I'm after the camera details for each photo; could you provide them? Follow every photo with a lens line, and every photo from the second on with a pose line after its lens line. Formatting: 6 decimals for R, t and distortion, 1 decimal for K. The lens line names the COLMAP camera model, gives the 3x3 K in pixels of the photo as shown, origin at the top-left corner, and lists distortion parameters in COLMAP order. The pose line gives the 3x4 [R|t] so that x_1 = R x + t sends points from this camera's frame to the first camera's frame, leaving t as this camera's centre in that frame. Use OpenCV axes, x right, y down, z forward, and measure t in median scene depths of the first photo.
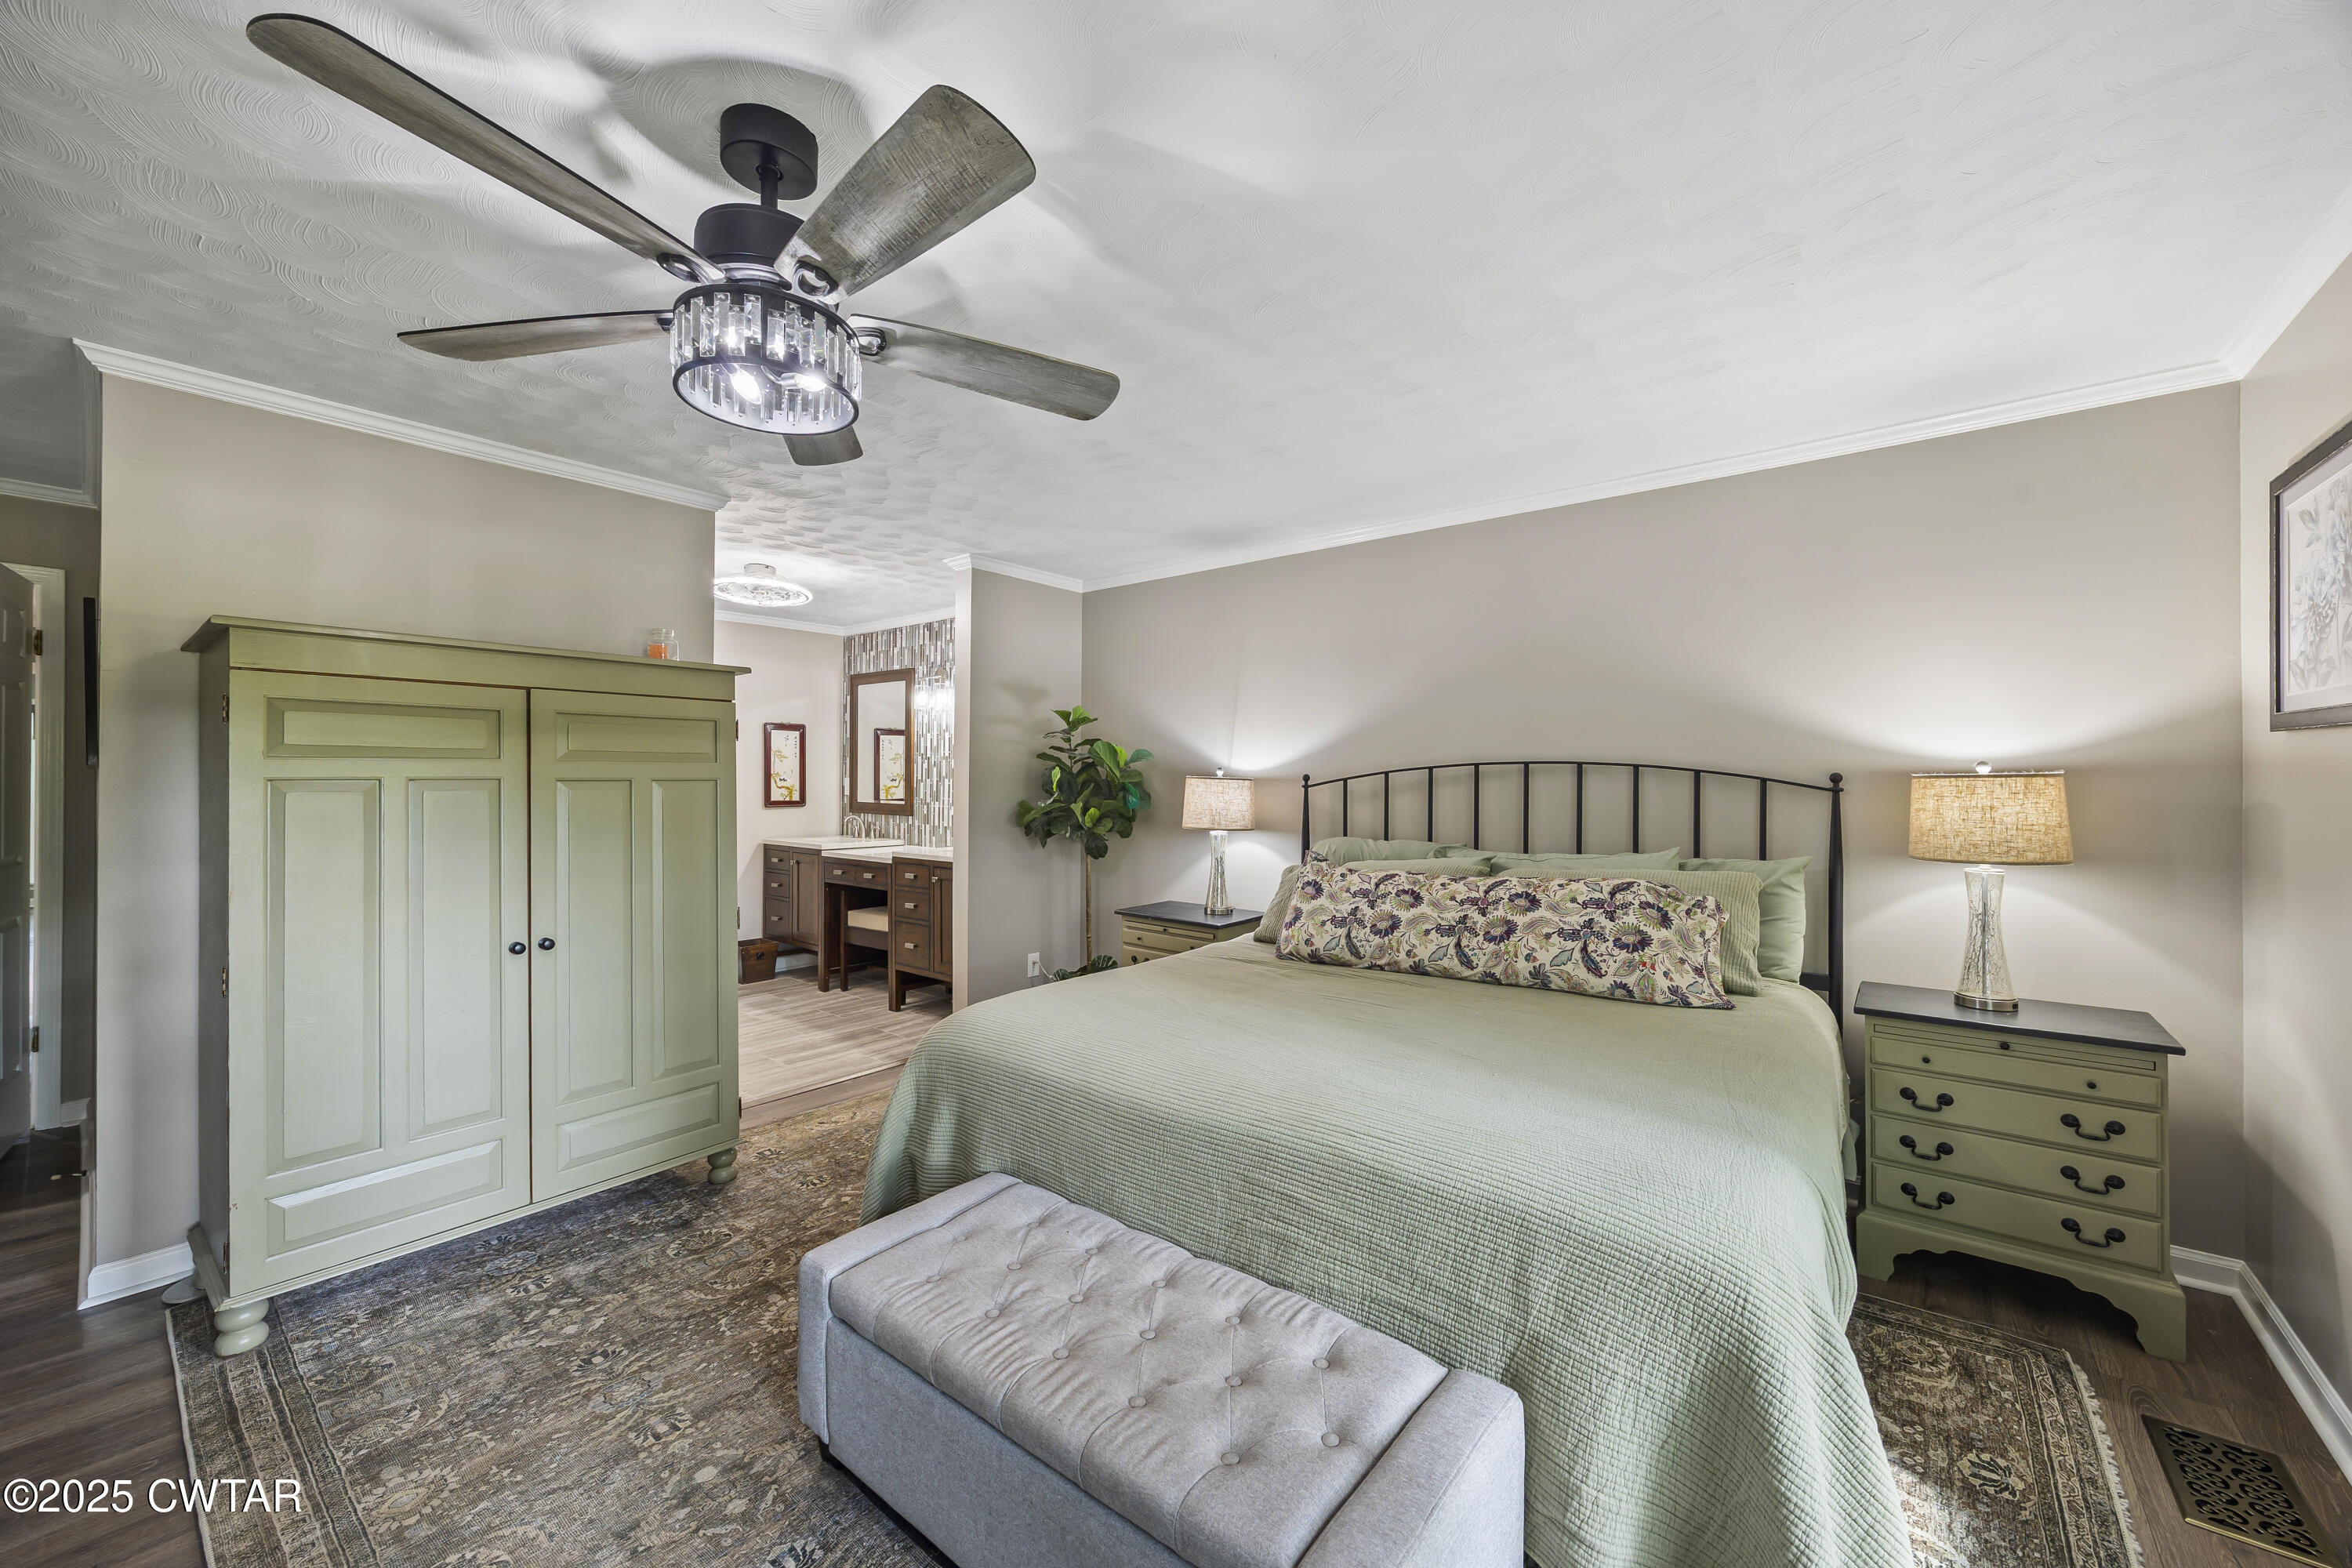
lens RADIAL K [[904.7, 0, 1185.6], [0, 904.7, 782.1], [0, 0, 1]] dist [-0.002203, -0.000398]
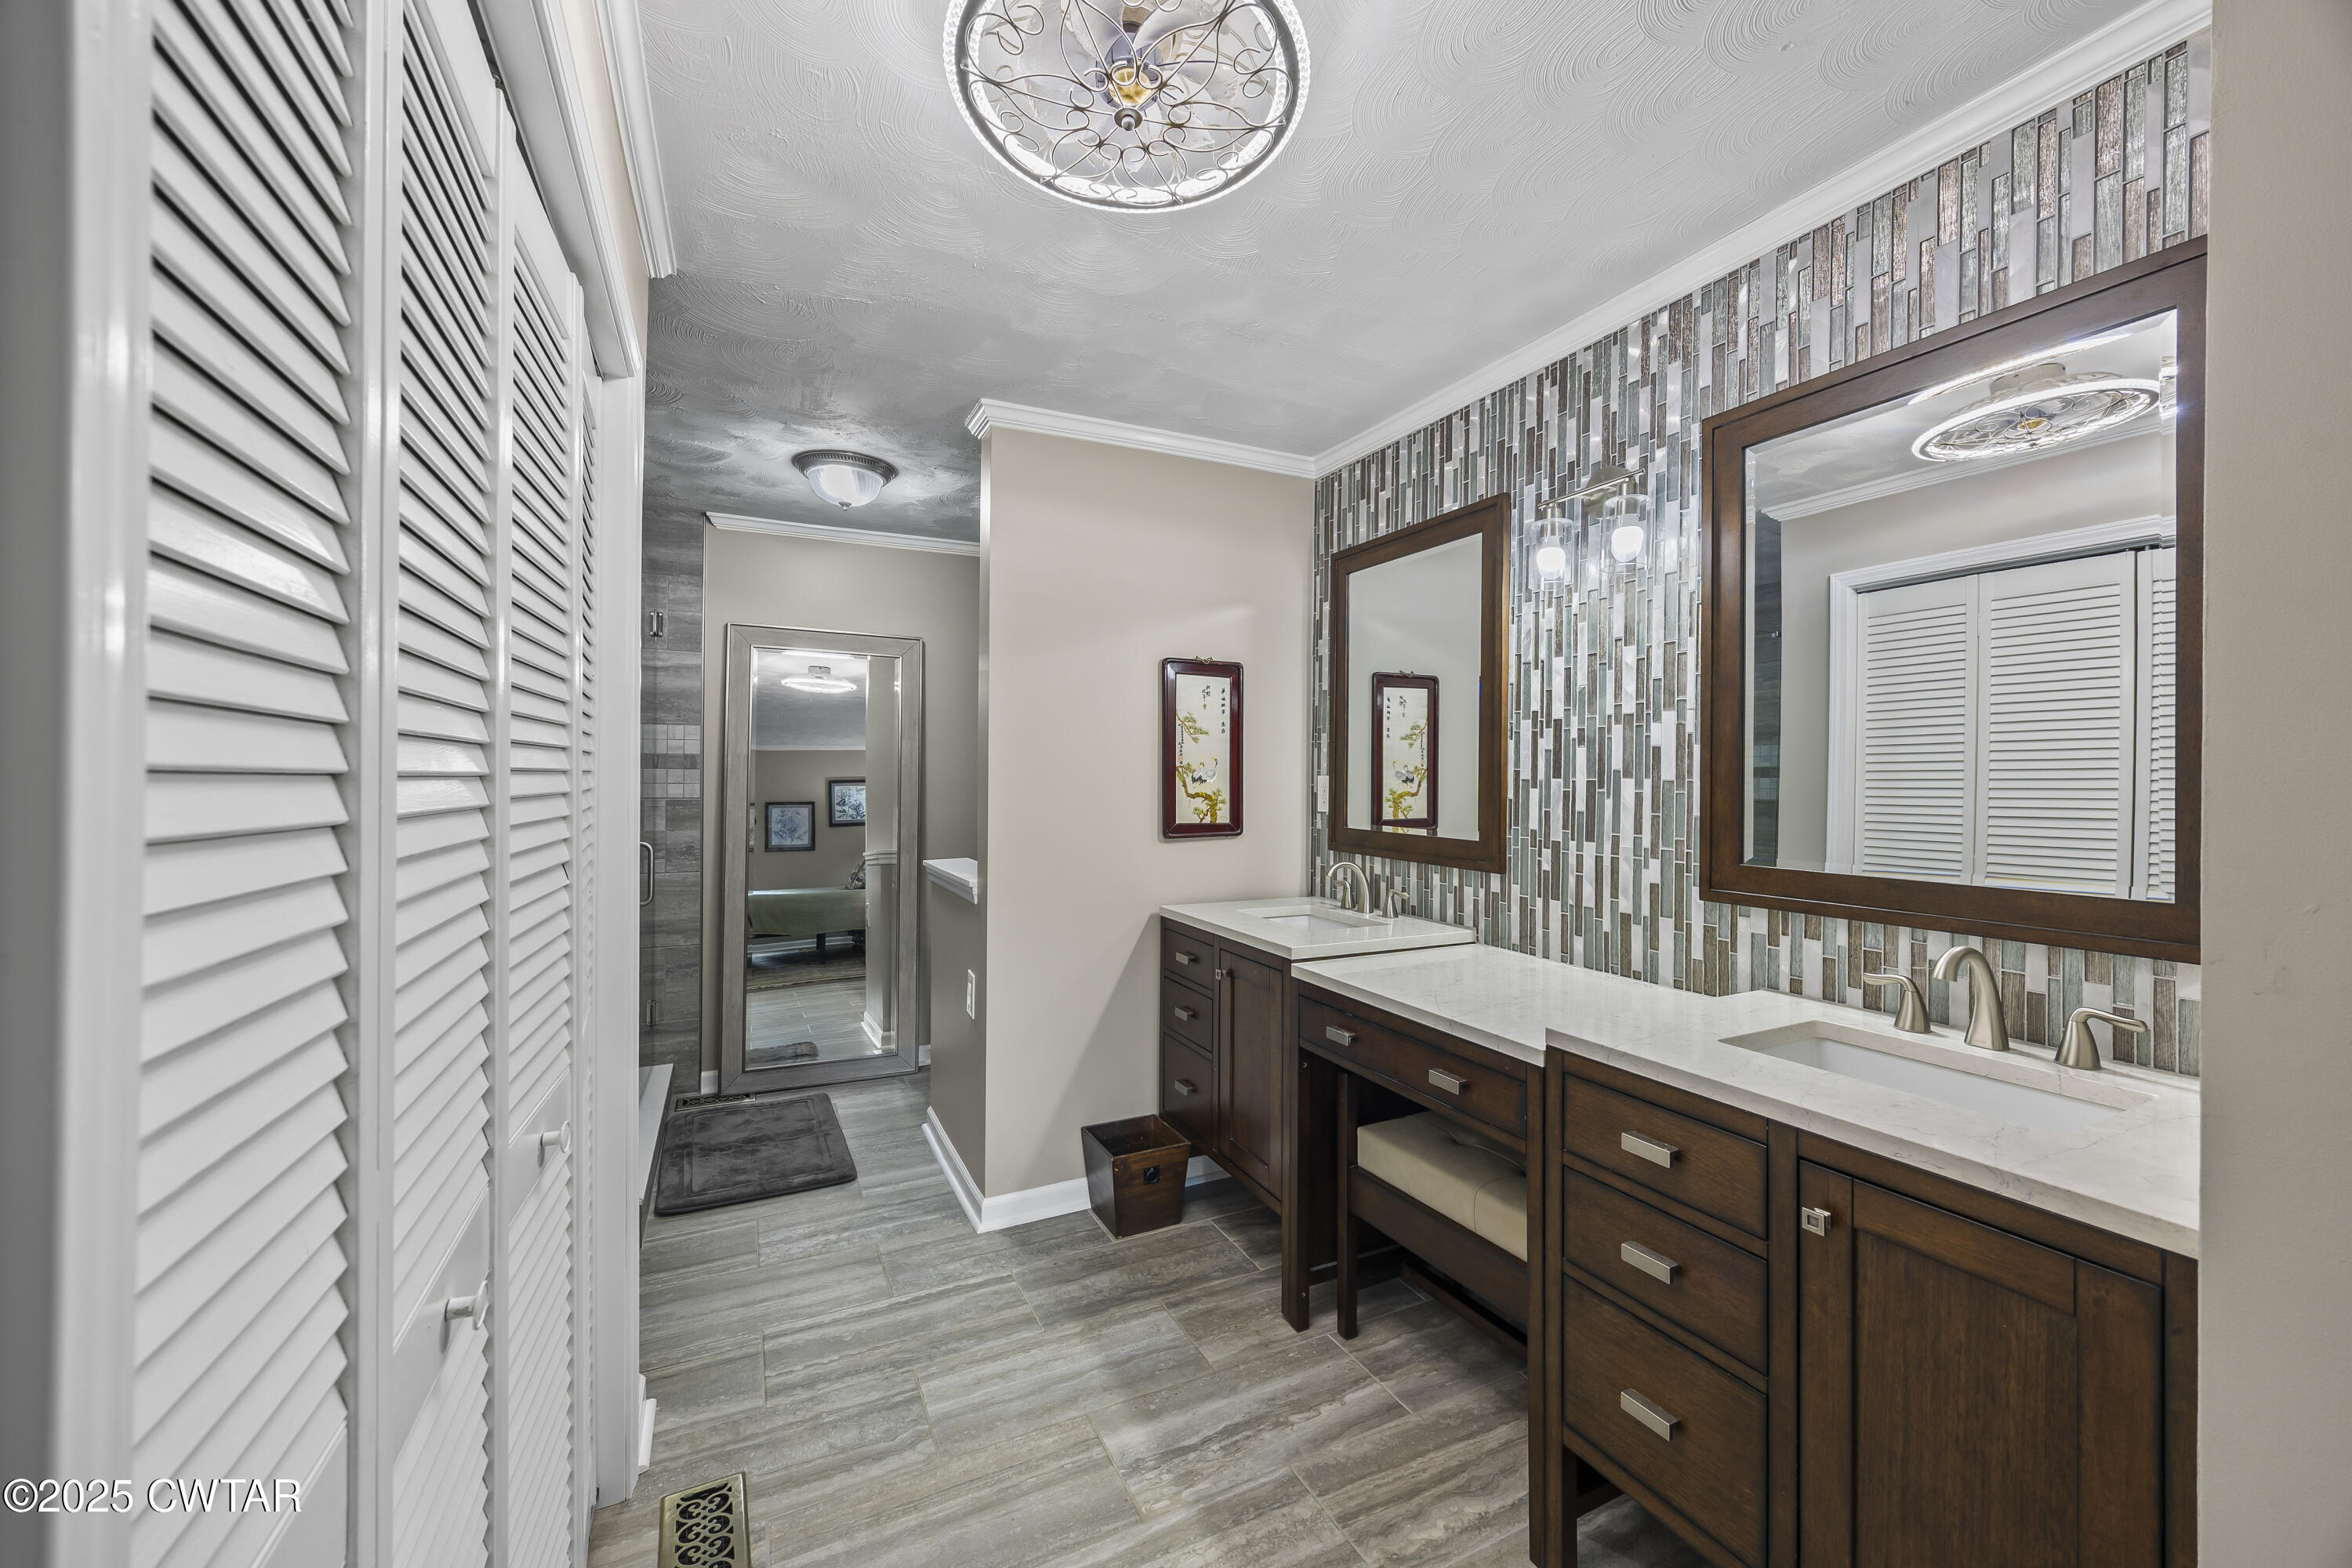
lens RADIAL K [[904.7, 0, 1175.0], [0, 904.7, 781.8], [0, 0, 1]] dist [-0.002203, -0.000398]
pose [[0.906005, 0.002586, -0.423259, -0.262010], [-0.001859, 0.999996, 0.002130, -0.002601], [0.423263, -0.001143, 0.906006, 0.578914]]
